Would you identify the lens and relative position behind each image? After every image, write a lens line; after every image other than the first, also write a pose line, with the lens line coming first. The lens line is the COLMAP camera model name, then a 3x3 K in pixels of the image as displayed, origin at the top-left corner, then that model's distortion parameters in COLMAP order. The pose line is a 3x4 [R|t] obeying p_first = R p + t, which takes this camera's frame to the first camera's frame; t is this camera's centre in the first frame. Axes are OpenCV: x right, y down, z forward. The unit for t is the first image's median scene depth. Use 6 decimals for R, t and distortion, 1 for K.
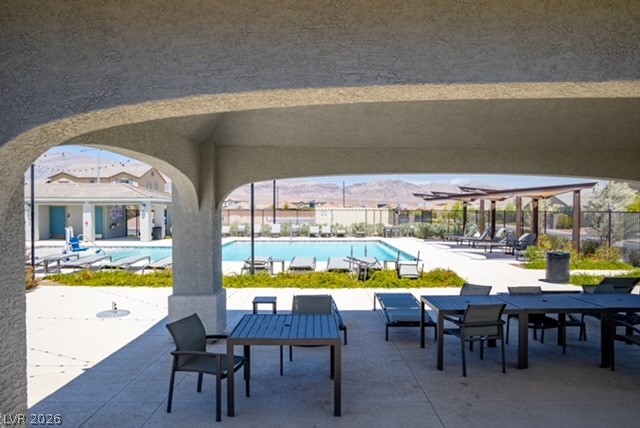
lens RADIAL K [[453.4, 0, 310.4], [0, 453.4, 215.3], [0, 0, 1]] dist [-0.000246, -0.000178]
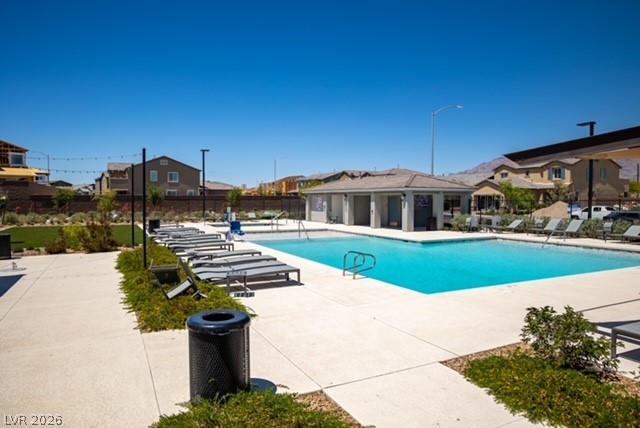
lens RADIAL K [[453.4, 0, 310.4], [0, 453.4, 215.3], [0, 0, 1]] dist [-0.000246, -0.000178]
pose [[0.435709, 0.032740, -0.899492, 0.366129], [-0.018252, 0.999454, 0.027537, -0.000897], [0.899903, 0.004420, 0.436068, 0.323175]]
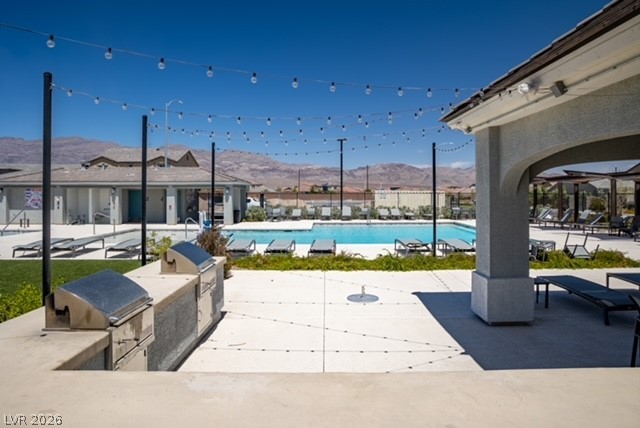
lens RADIAL K [[448.9, 0, 321.2], [0, 448.9, 191.1], [0, 0, 1]] dist [-0.069518, 0.000478]
pose [[0.999741, -0.003433, 0.022520, -0.154302], [0.003807, 0.999855, -0.016586, 0.000319], [-0.022460, 0.016668, 0.999609, 0.008563]]
